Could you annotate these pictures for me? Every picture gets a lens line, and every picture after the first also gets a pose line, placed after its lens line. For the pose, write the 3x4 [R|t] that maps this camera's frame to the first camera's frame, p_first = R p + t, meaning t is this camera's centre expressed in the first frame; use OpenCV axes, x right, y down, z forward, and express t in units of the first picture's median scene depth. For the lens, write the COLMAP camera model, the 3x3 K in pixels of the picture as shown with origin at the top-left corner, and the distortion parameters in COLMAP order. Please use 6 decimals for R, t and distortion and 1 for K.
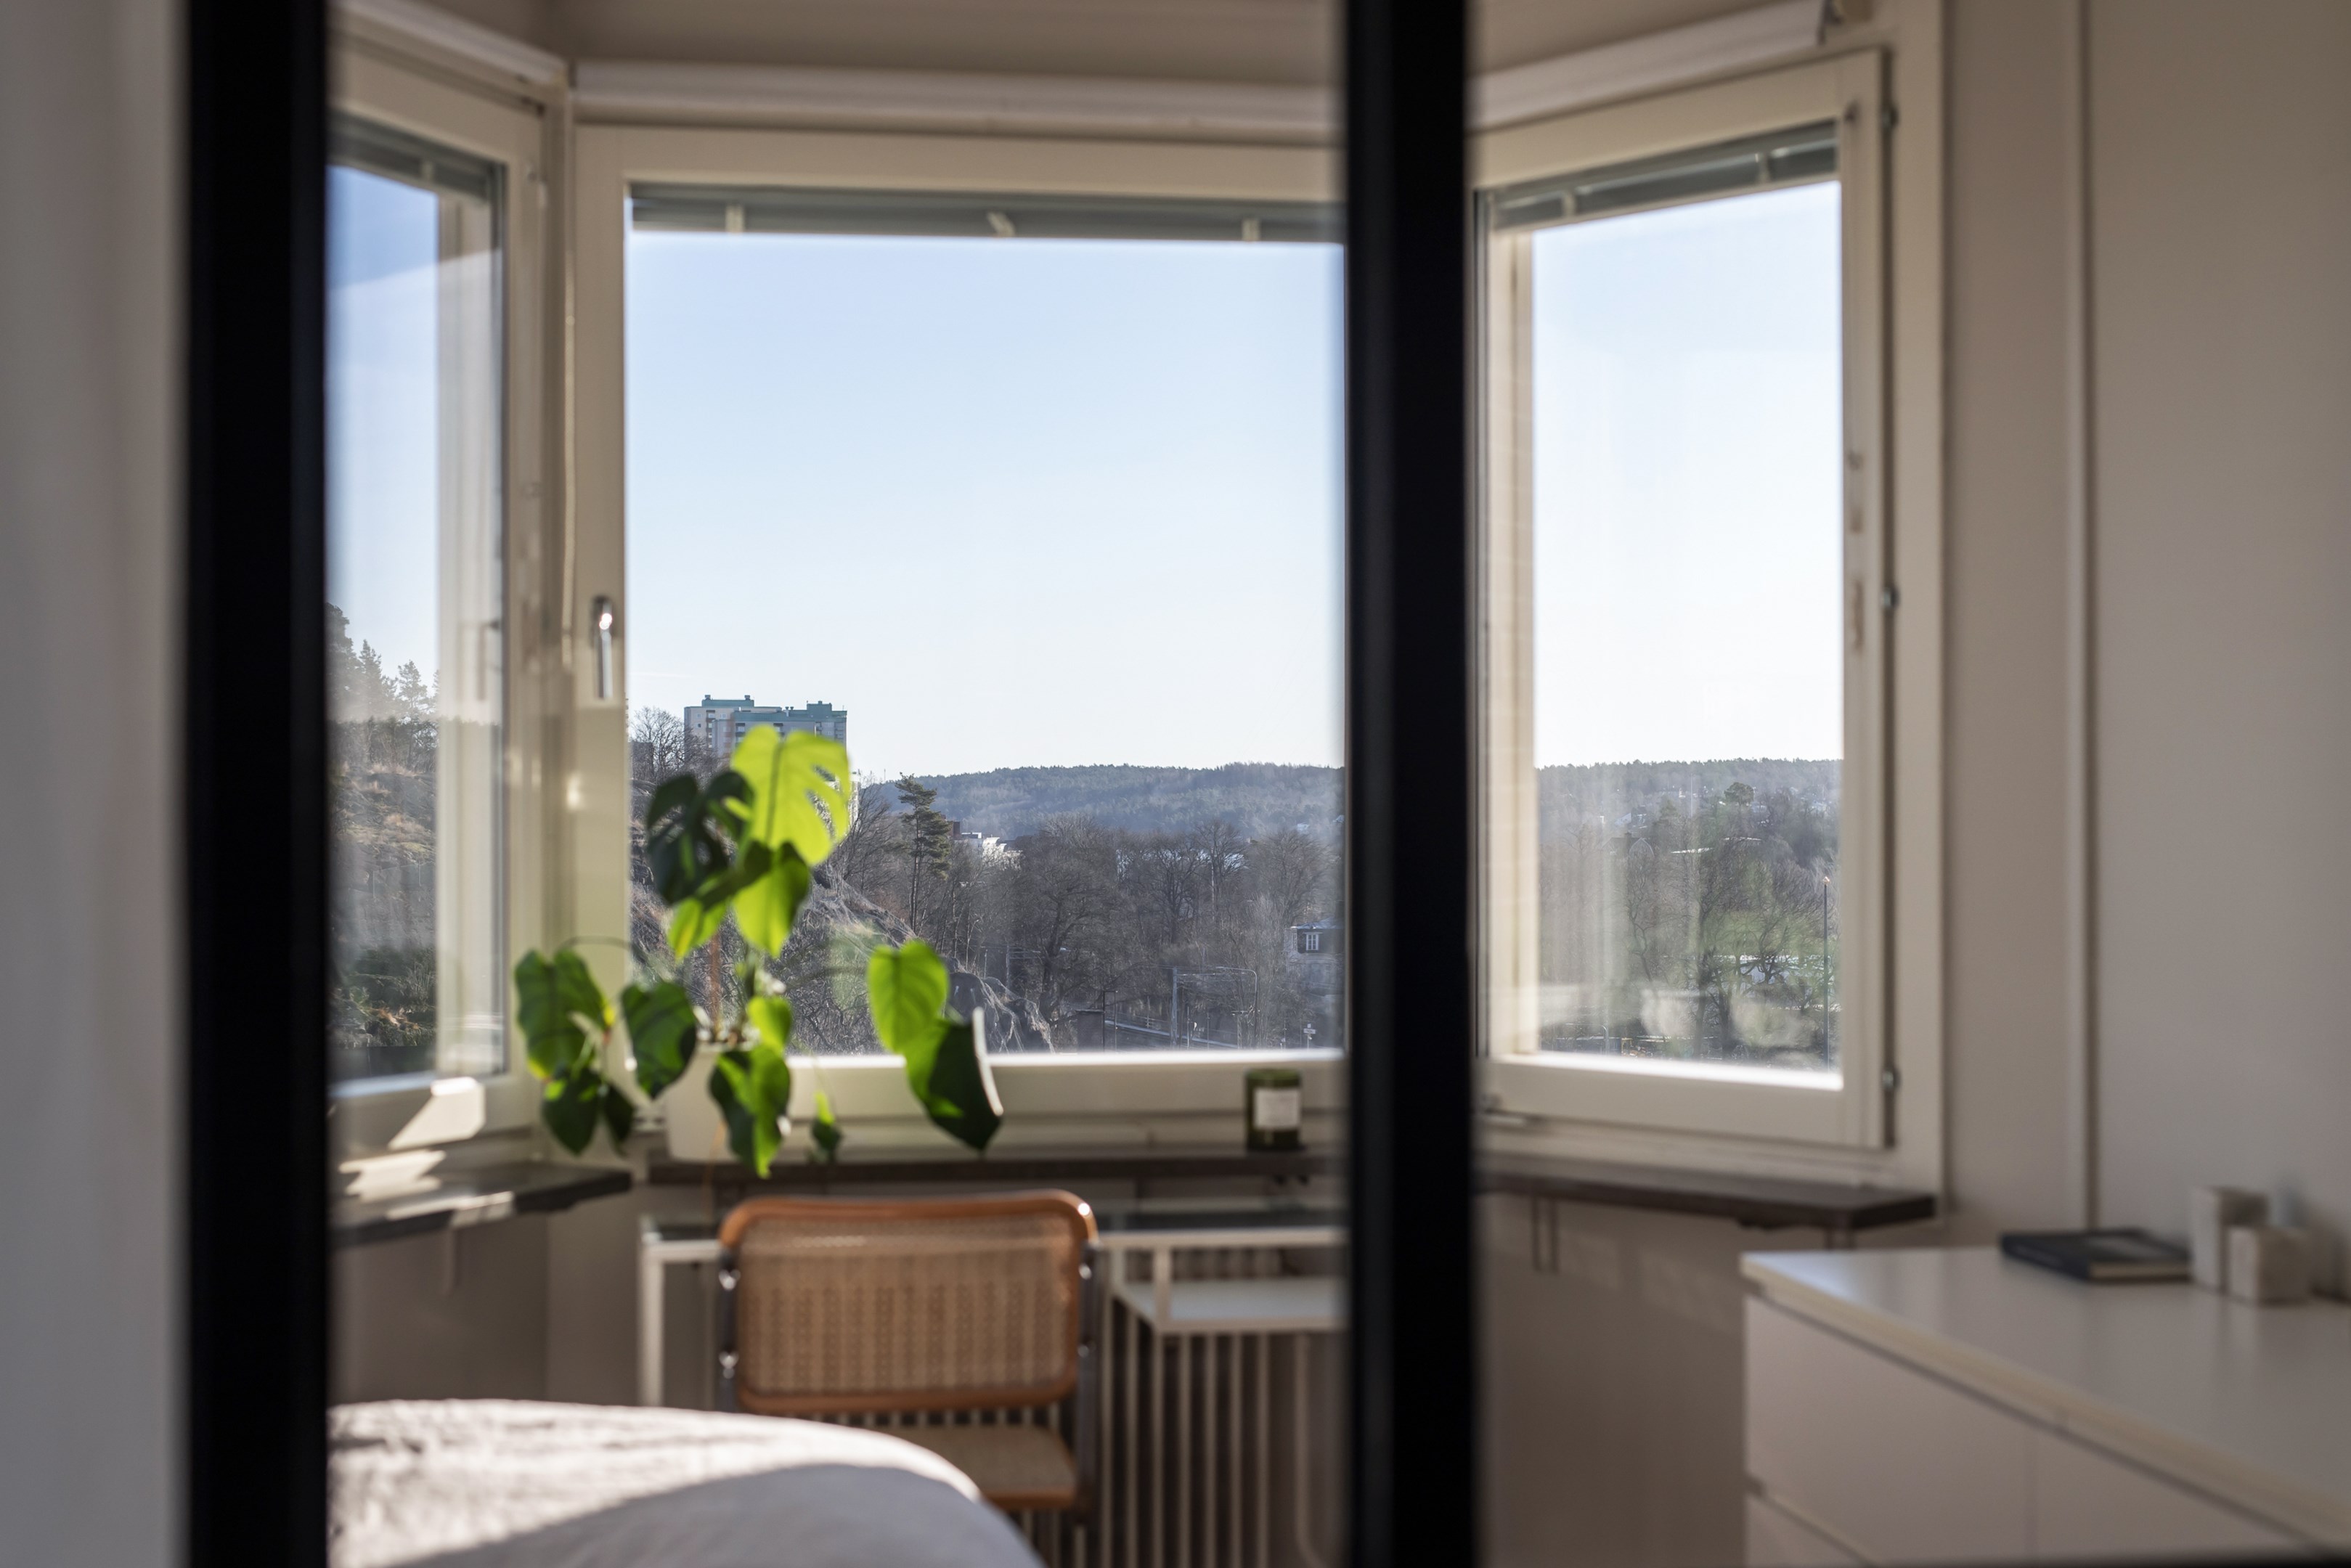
lens RADIAL K [[3385.3, 0, 1175.5], [0, 3385.3, 784.0], [0, 0, 1]] dist [0.042576, 0.014535]
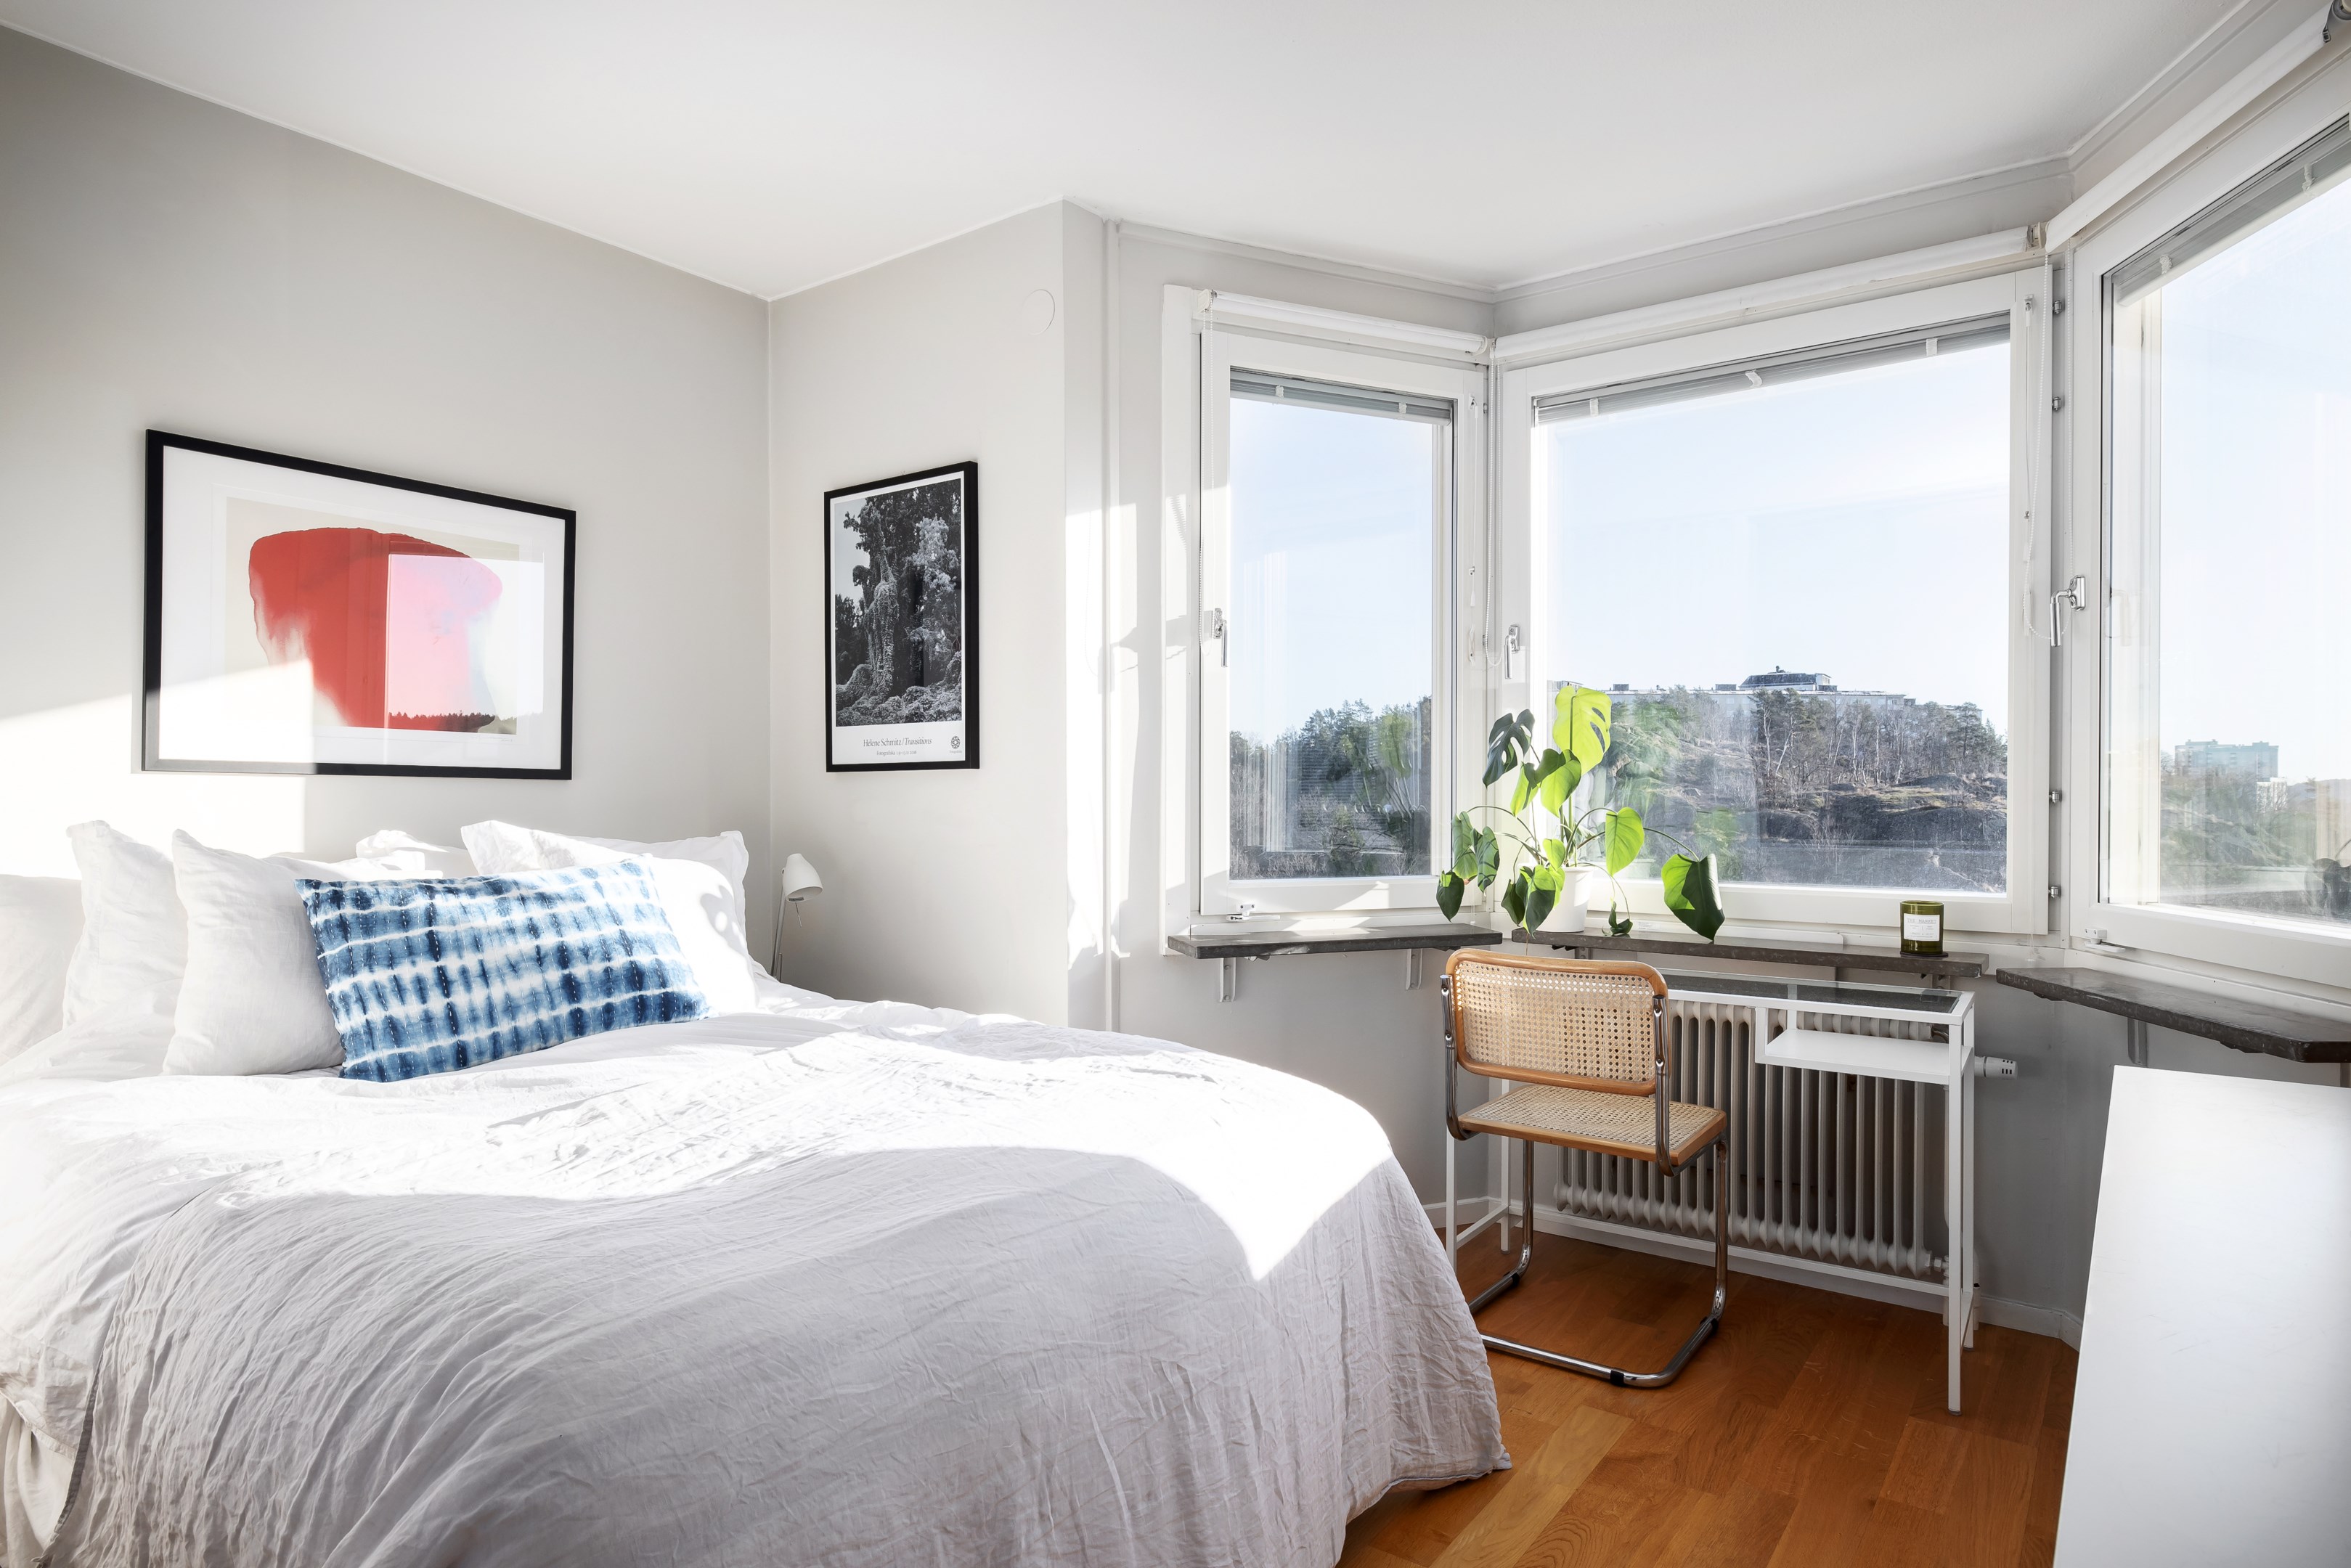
lens RADIAL K [[1327.0, 0, 1163.0], [0, 1327.0, 803.2], [0, 0, 1]] dist [0.004430, 0.000306]
pose [[0.697029, 0.008004, -0.716998, 0.214802], [0.001628, 0.999917, 0.012745, 0.032701], [0.717041, -0.010051, 0.696958, 0.348255]]
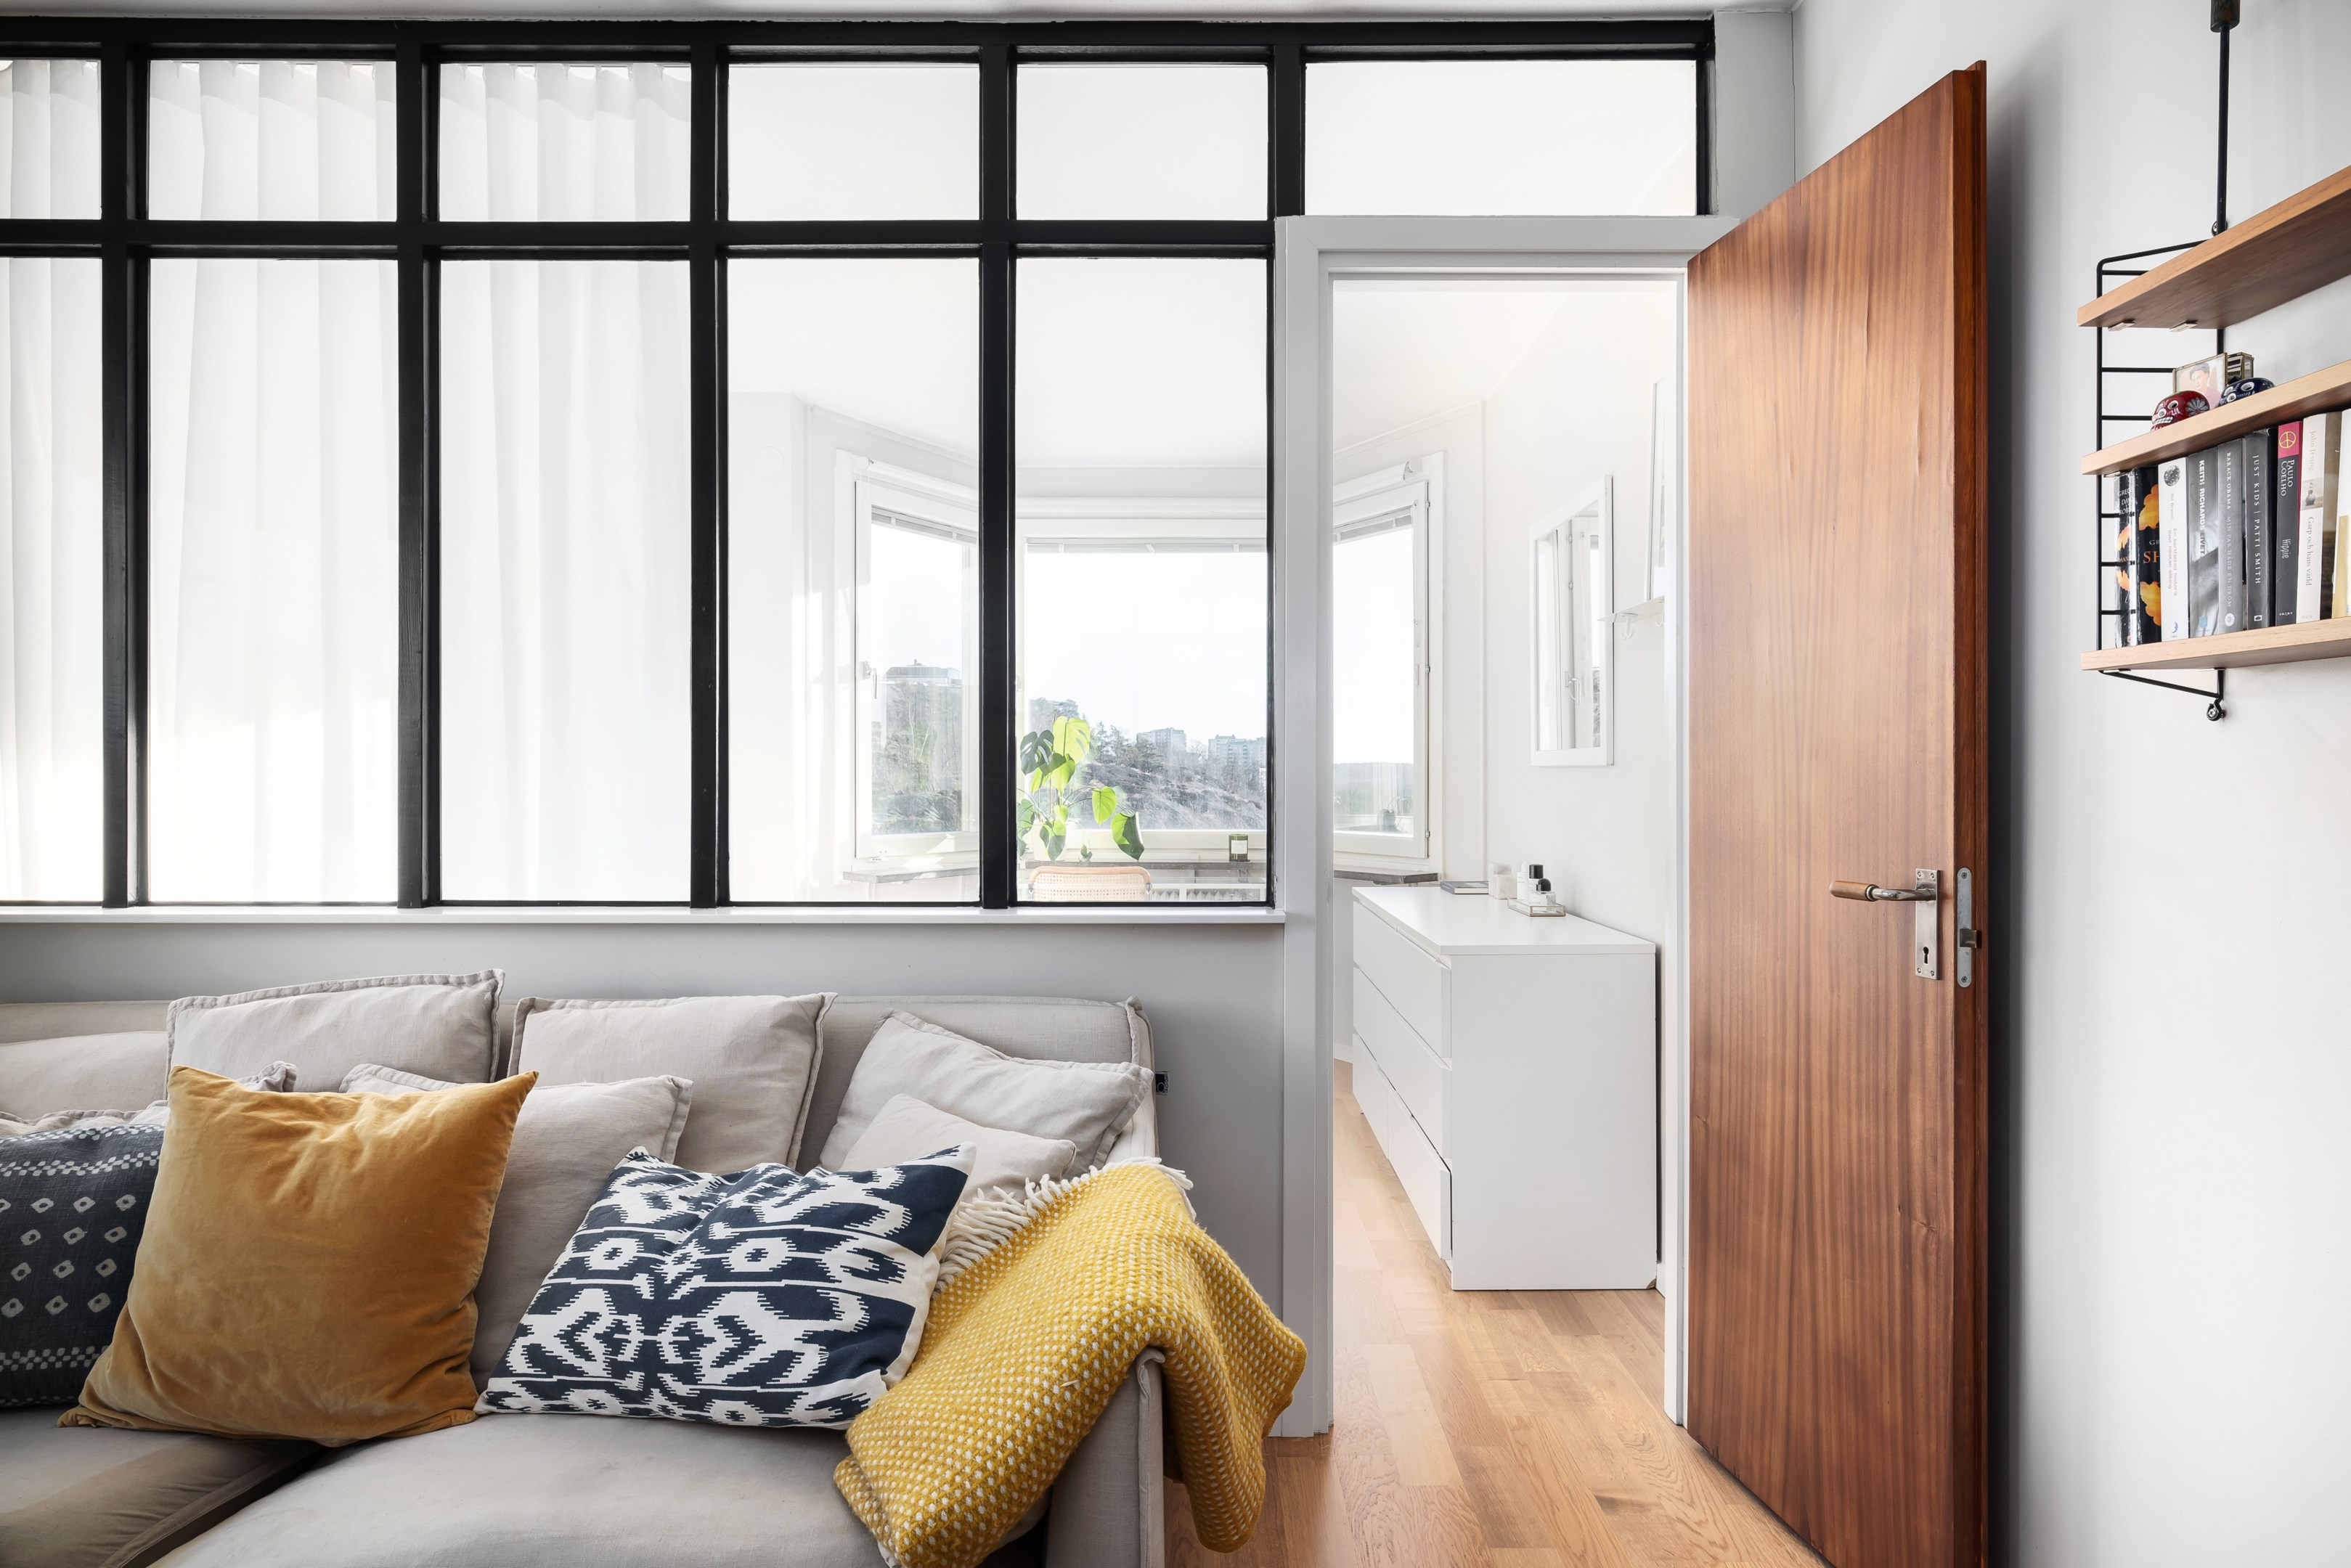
lens RADIAL K [[1349.0, 0, 1188.0], [0, 1349.0, 774.8], [0, 0, 1]] dist [-0.000008, 0.000832]
pose [[0.986897, 0.002120, -0.161337, 0.172991], [-0.001603, 0.999993, 0.003336, 0.028961], [0.161343, -0.003034, 0.986894, -0.158678]]
